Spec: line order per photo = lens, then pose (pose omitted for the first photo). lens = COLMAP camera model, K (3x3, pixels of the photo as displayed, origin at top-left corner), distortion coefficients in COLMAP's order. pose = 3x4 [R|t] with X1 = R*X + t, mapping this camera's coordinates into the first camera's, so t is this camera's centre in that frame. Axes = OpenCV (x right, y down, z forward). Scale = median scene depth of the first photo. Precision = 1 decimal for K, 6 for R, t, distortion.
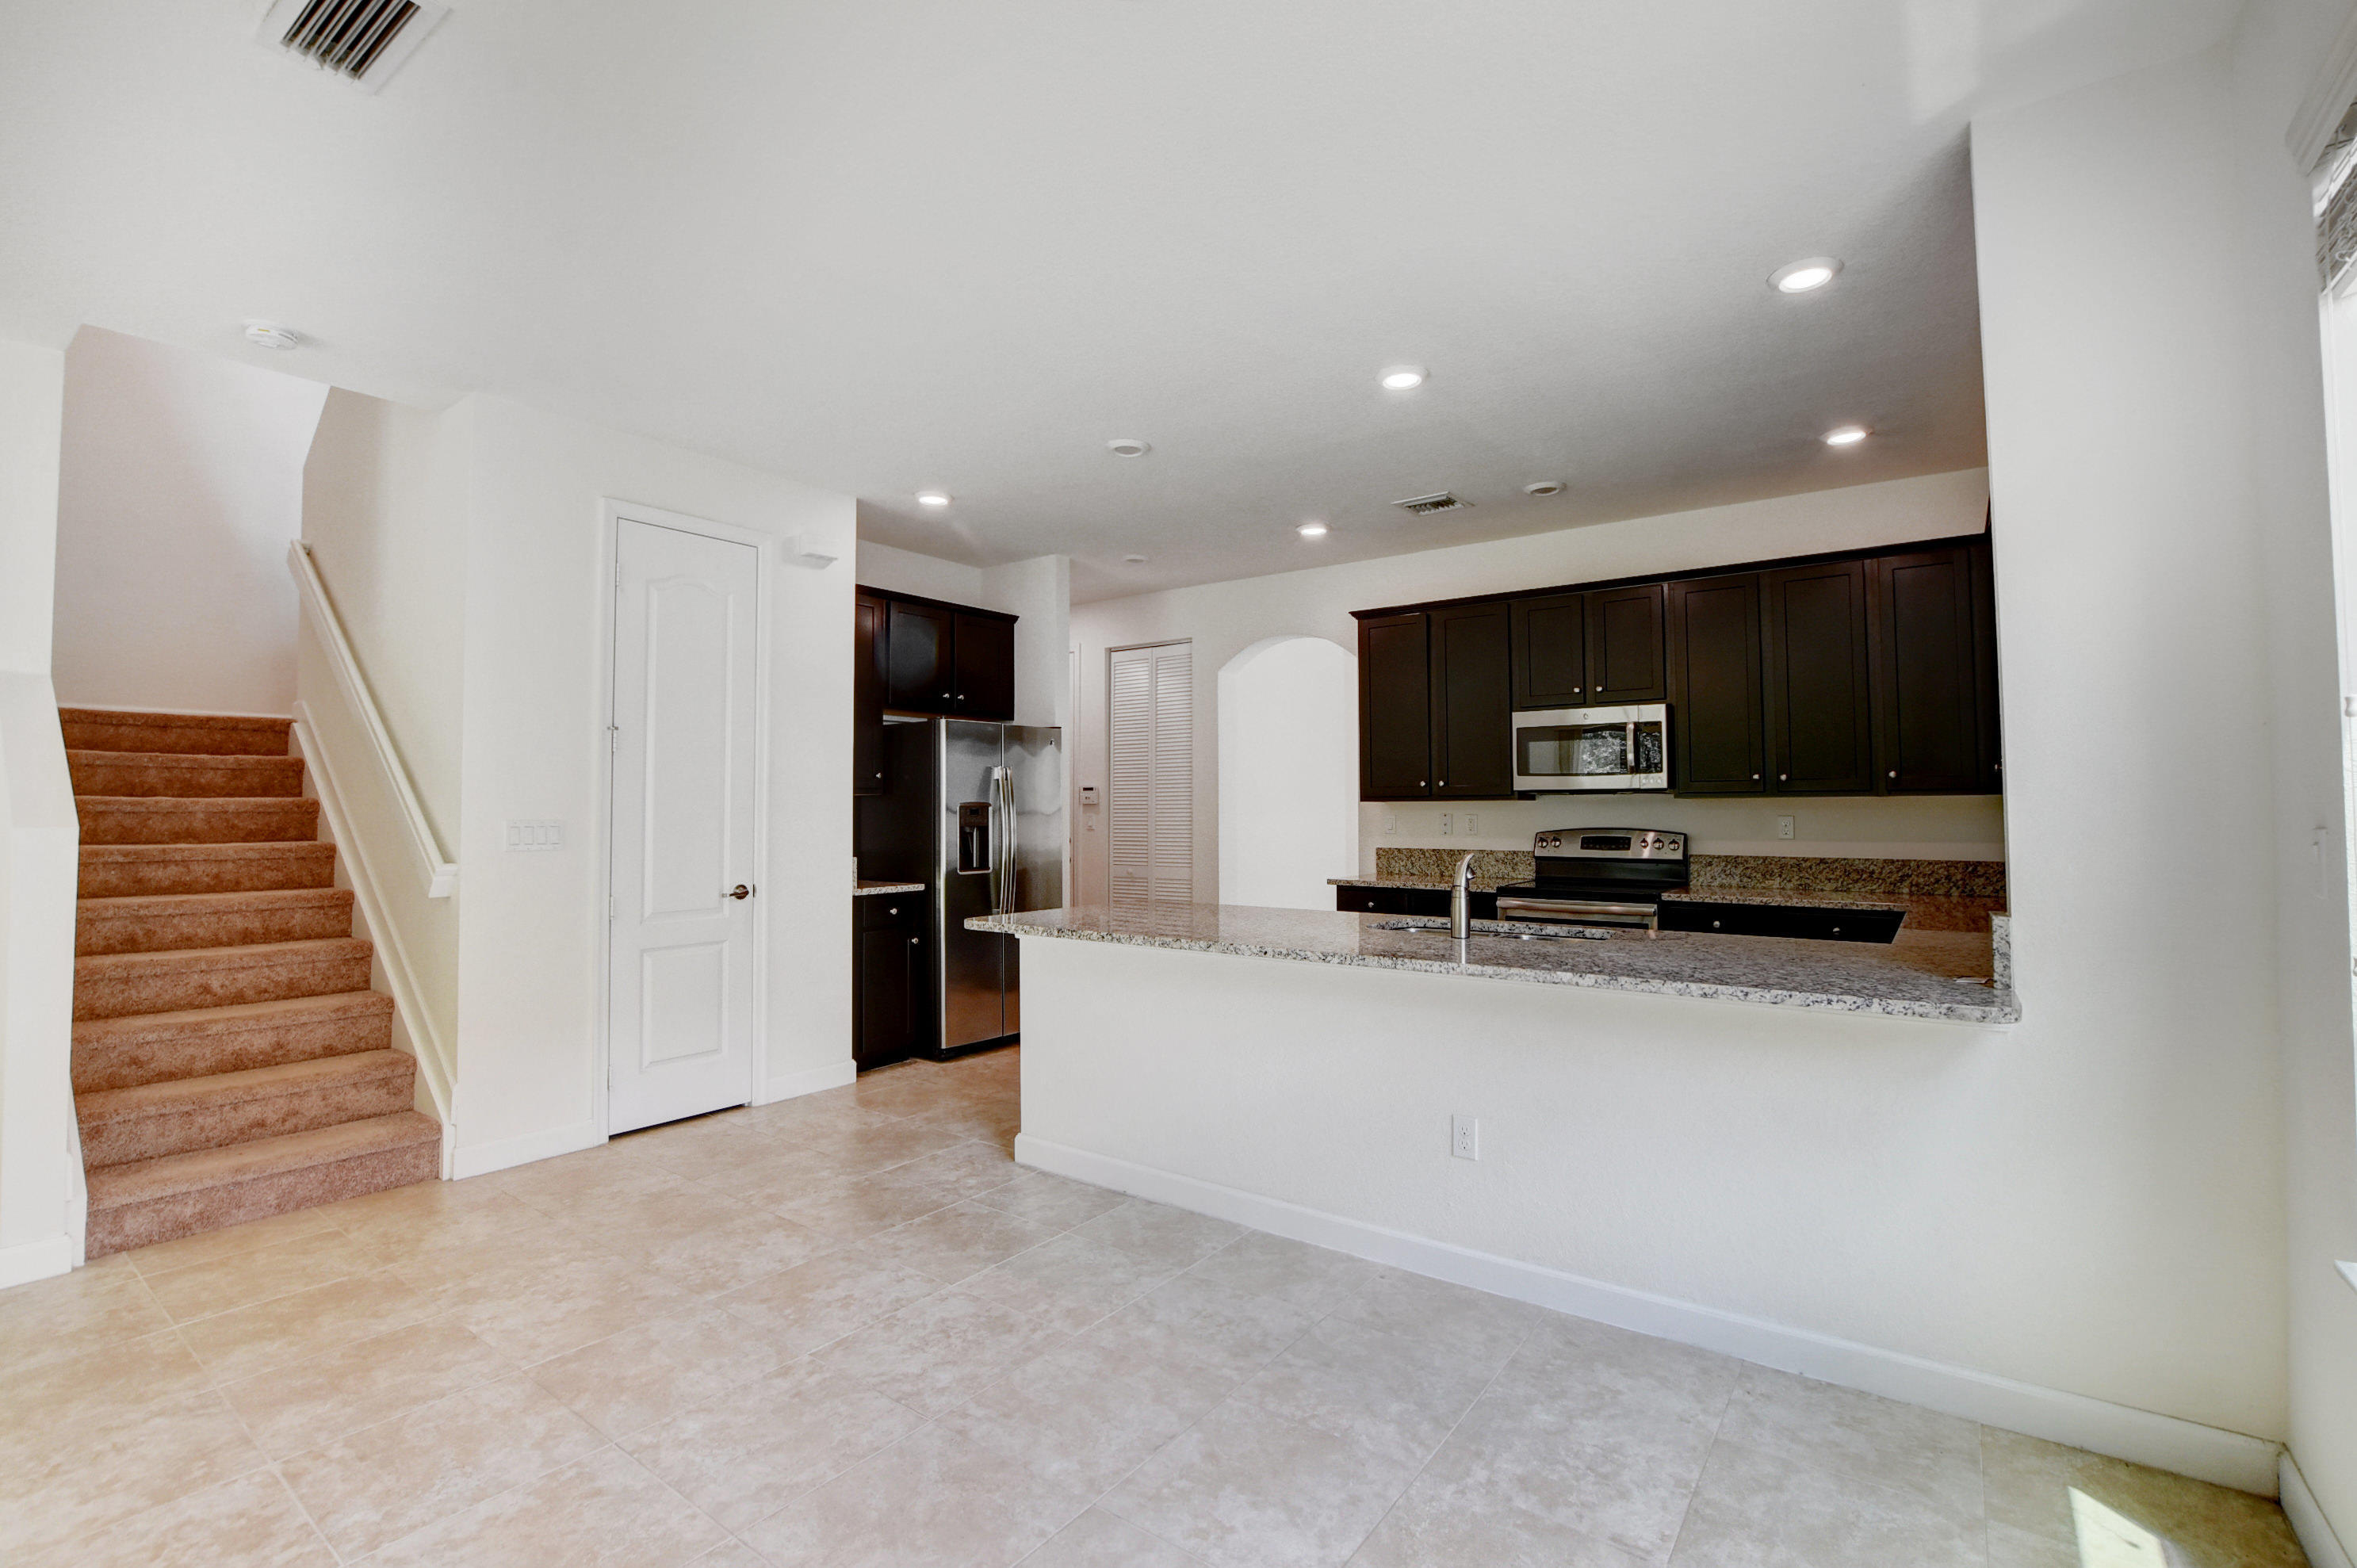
lens RADIAL K [[1048.3, 0, 1193.1], [0, 1048.3, 777.1], [0, 0, 1]] dist [-0.025838, 0.004979]
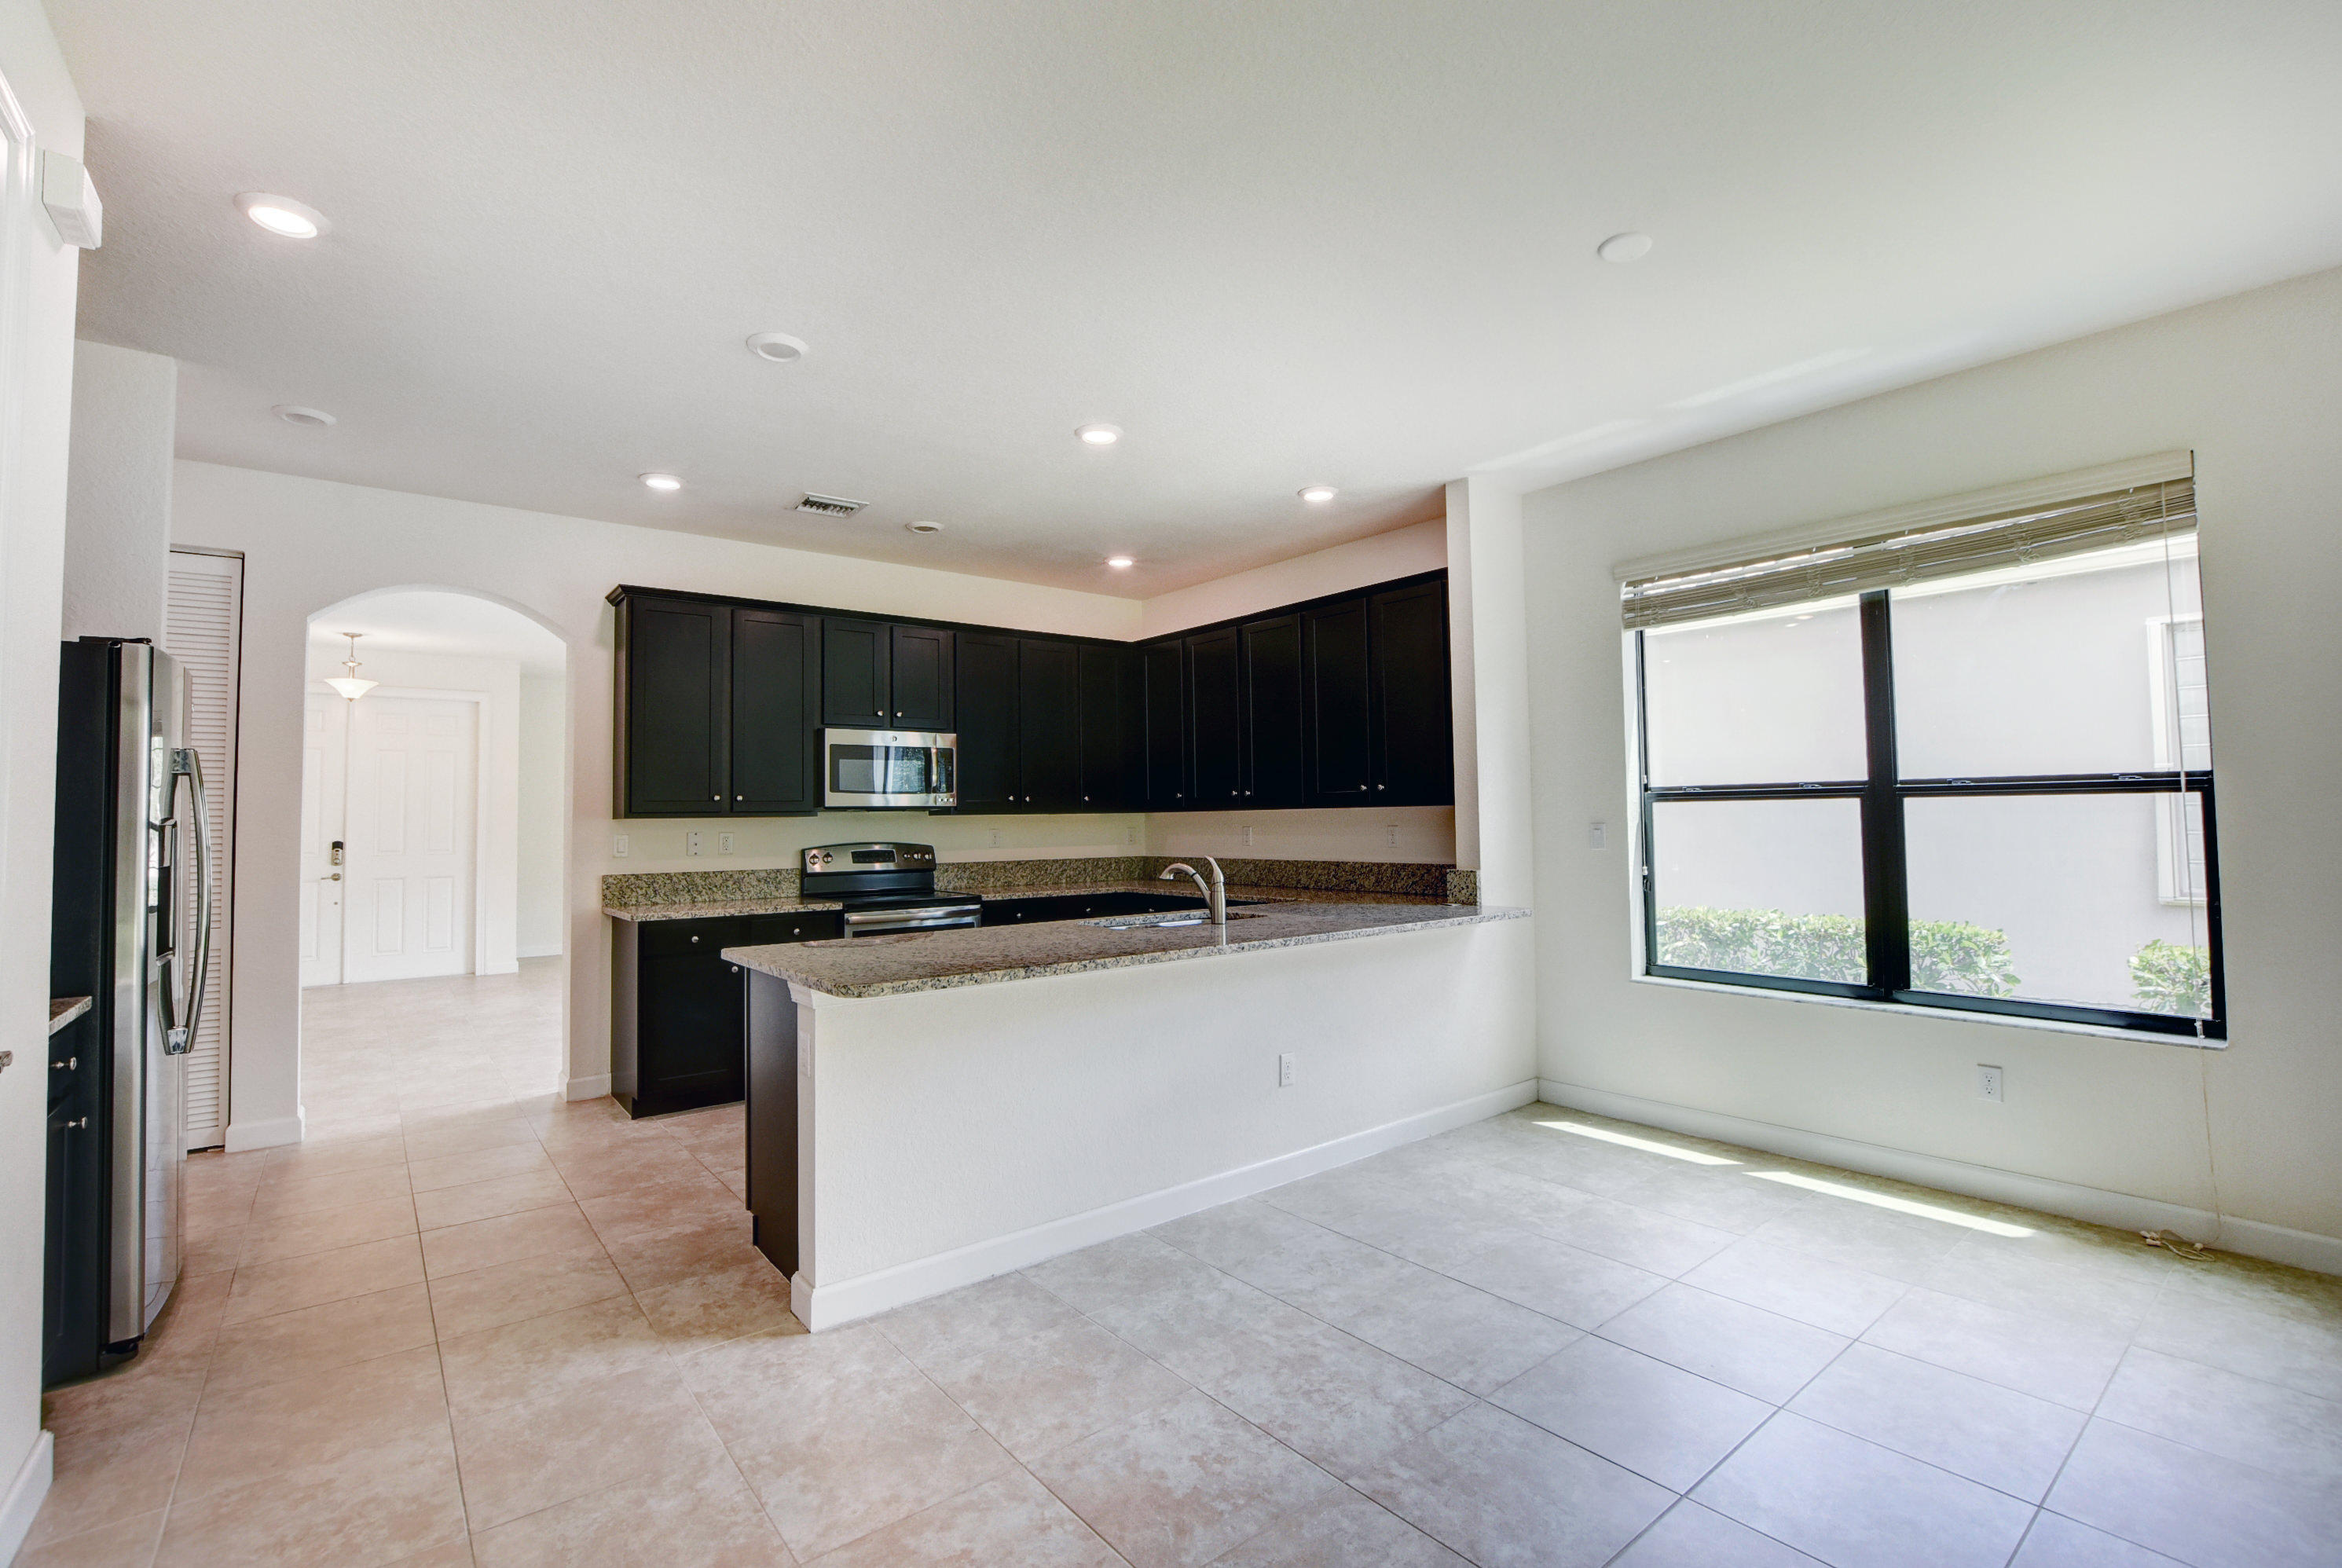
lens RADIAL K [[1041.6, 0, 1169.8], [0, 1041.6, 778.4], [0, 0, 1]] dist [-0.025838, 0.004979]
pose [[0.262938, 0.037834, 0.964071, -0.647700], [-0.018640, 0.999244, -0.034131, 0.015690], [-0.964633, -0.008996, 0.263444, 0.490418]]
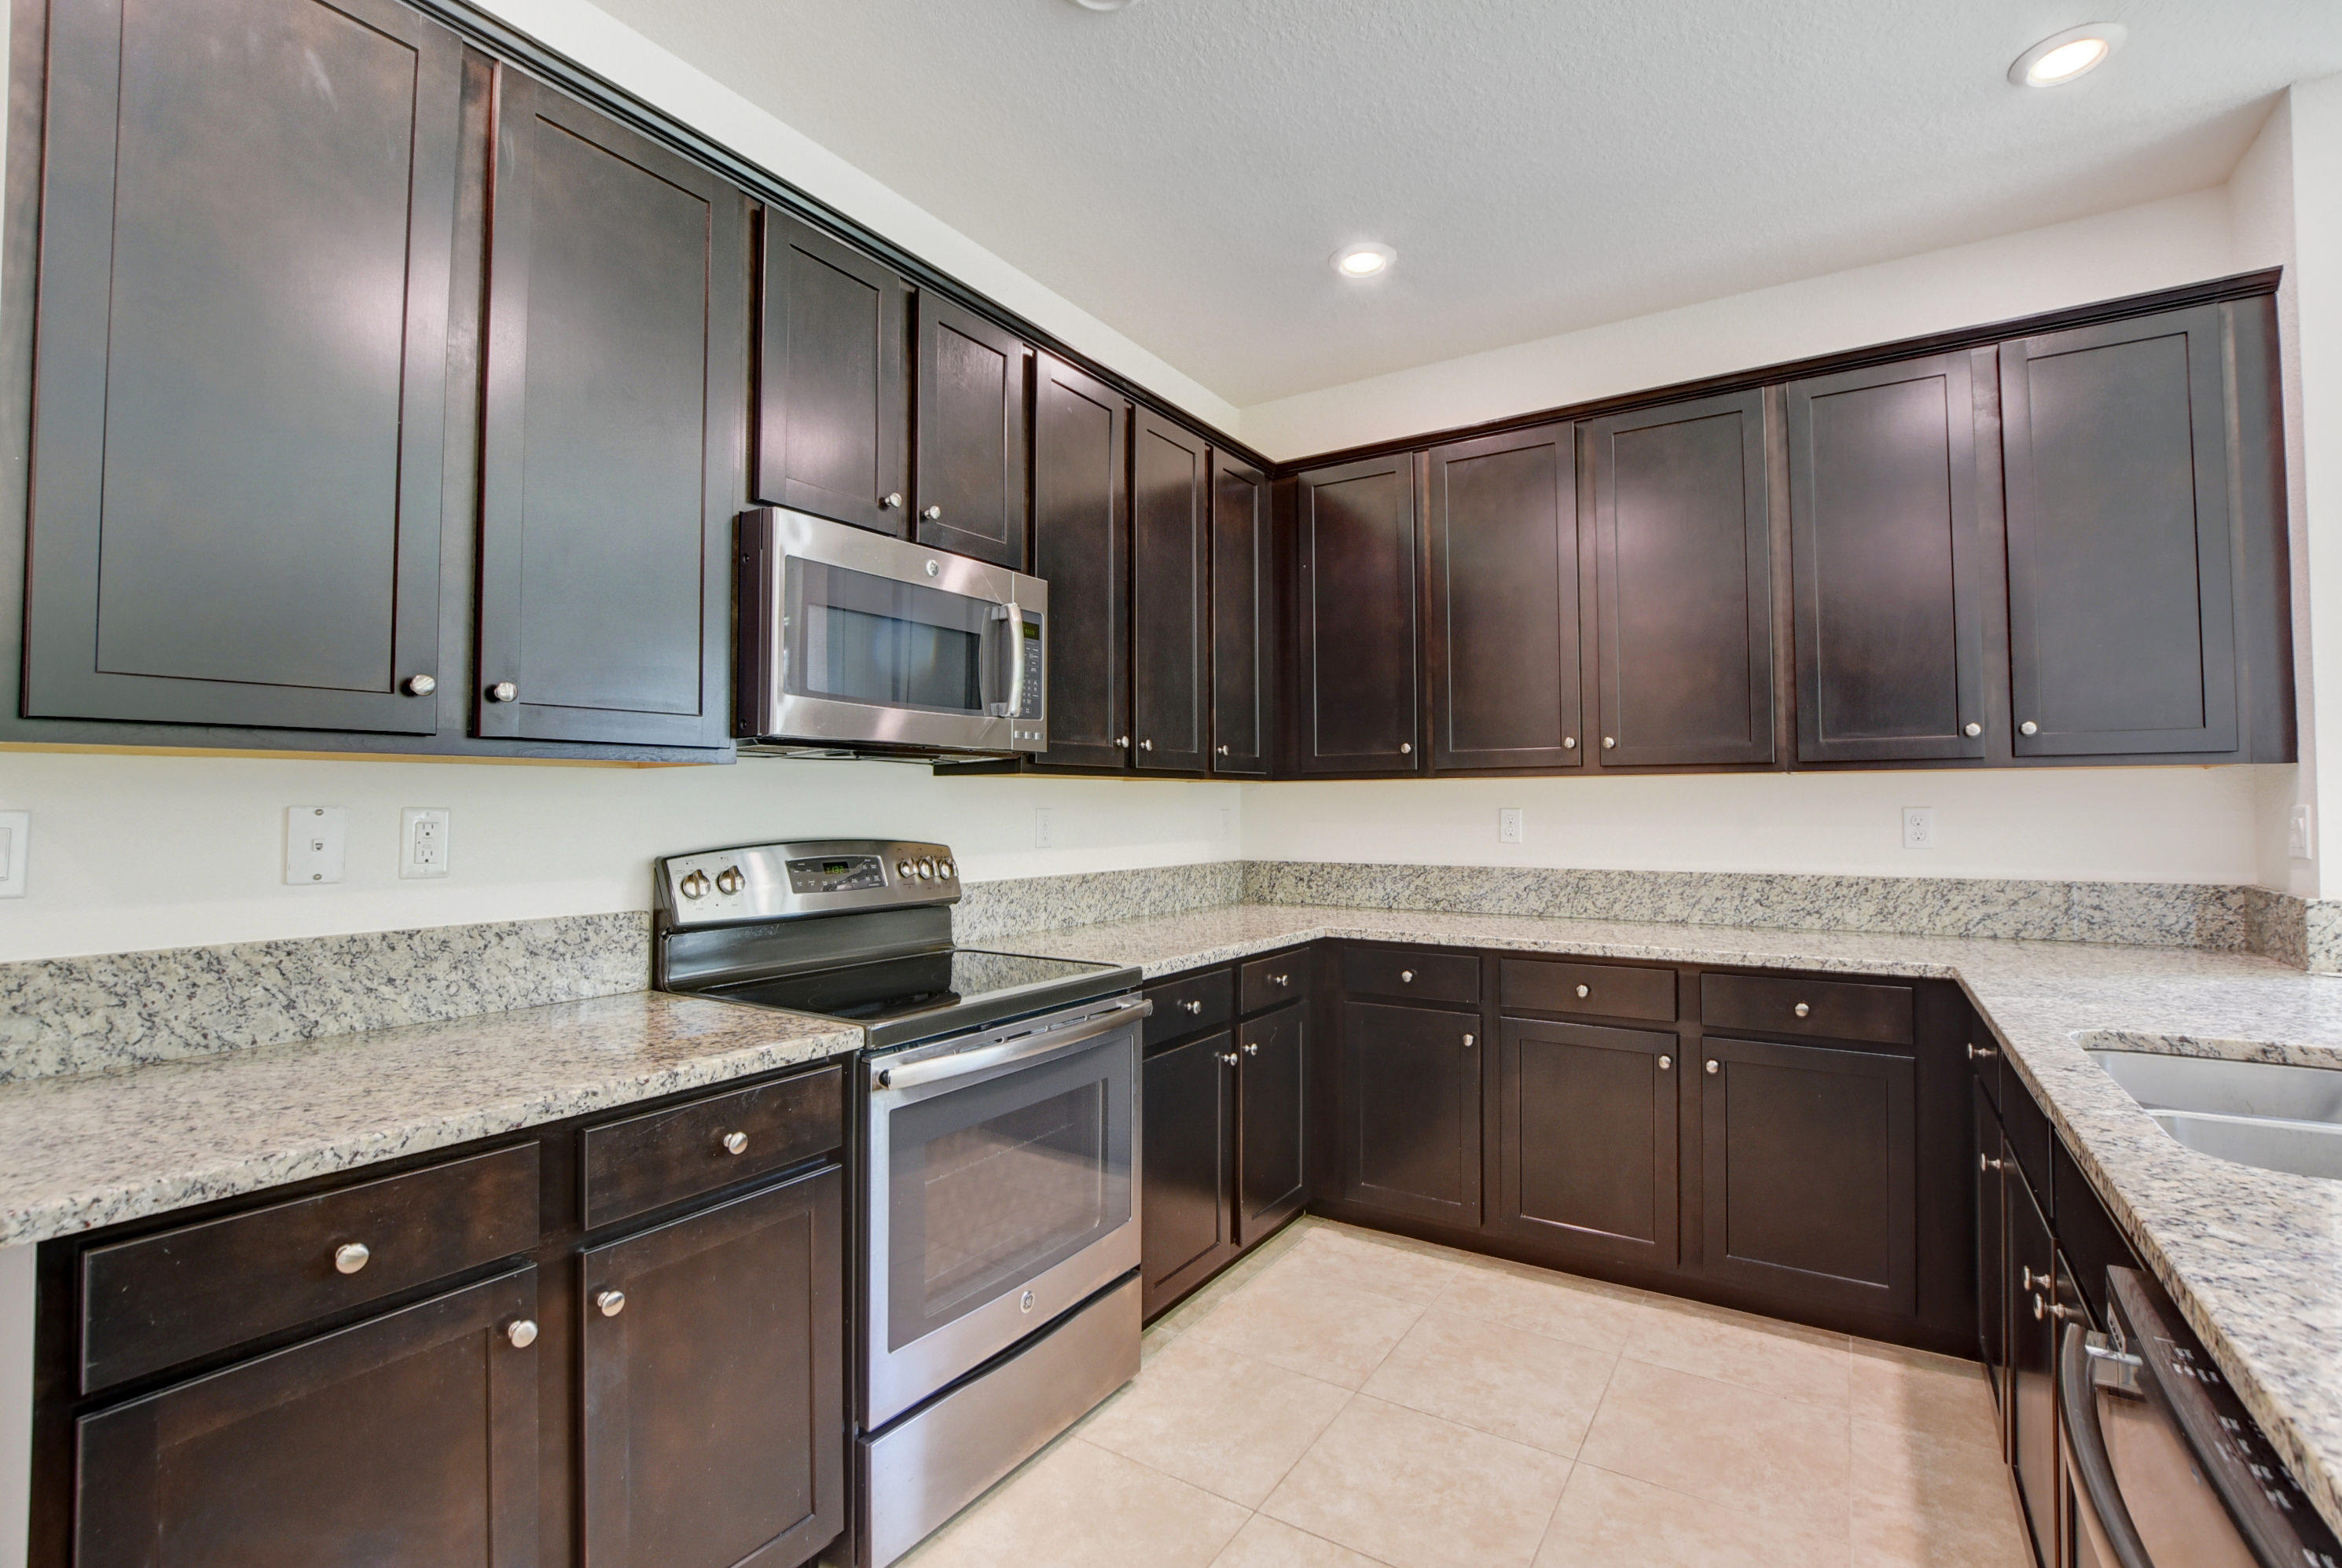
lens RADIAL K [[1041.7, 0, 1179.6], [0, 1041.7, 776.6], [0, 0, 1]] dist [-0.025838, 0.004979]
pose [[-0.058704, 0.030315, 0.997815, -0.044043], [-0.029257, 0.999057, -0.032074, 0.038166], [-0.997847, -0.031076, -0.057761, 1.024699]]
